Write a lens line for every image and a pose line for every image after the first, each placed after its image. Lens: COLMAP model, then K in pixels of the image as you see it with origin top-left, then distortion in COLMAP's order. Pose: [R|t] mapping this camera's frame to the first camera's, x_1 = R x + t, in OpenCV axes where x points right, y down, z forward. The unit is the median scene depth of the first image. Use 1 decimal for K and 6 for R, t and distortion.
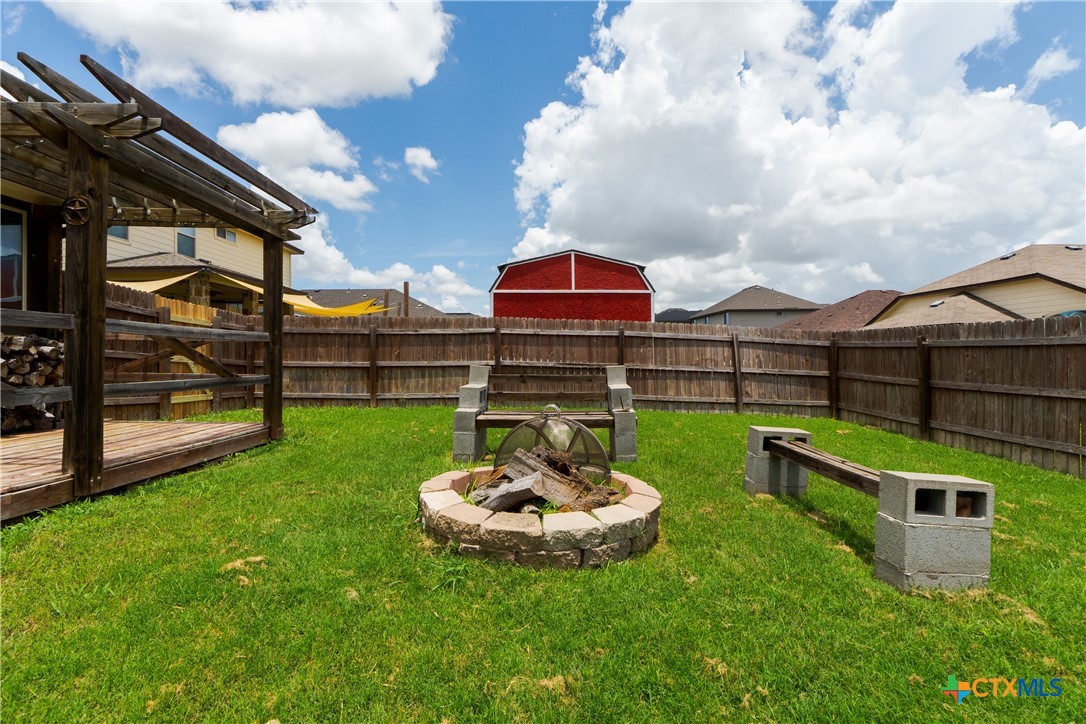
lens RADIAL K [[493.4, 0, 547.0], [0, 493.4, 357.2], [0, 0, 1]] dist [-0.008853, 0.000254]
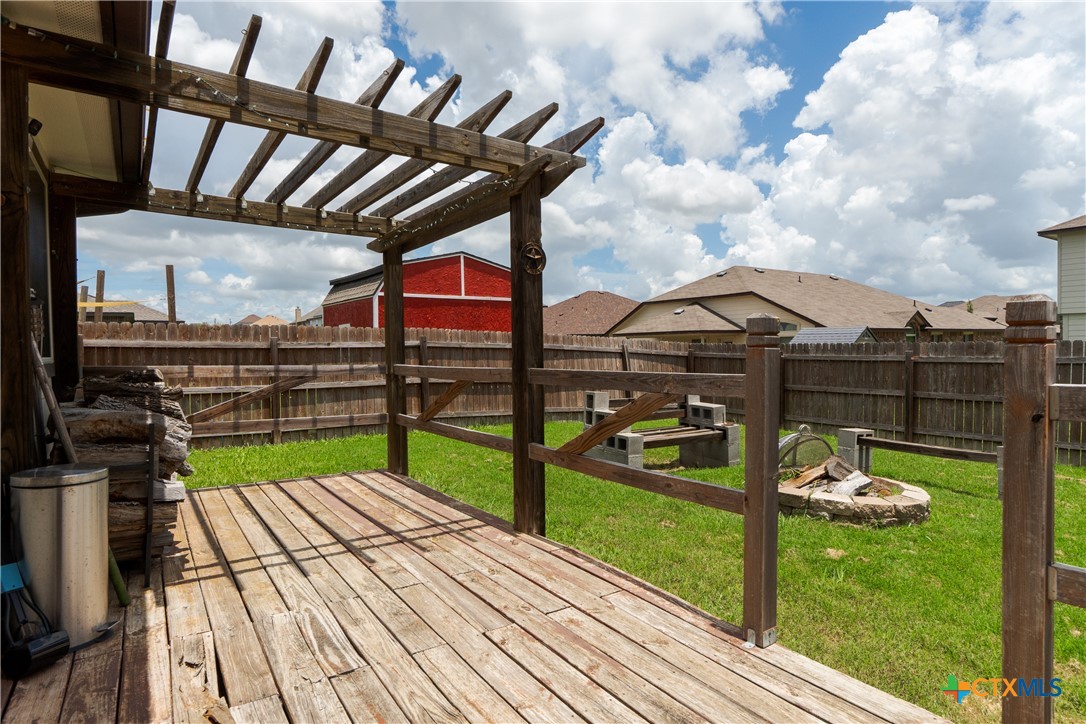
lens RADIAL K [[593.4, 0, 538.0], [0, 593.4, 360.3], [0, 0, 1]] dist [0.001164, 0.000082]
pose [[0.845448, -0.015763, 0.533825, -0.485253], [0.009947, 0.999856, 0.013771, -0.035817], [-0.533965, -0.006332, 0.845483, -0.003977]]
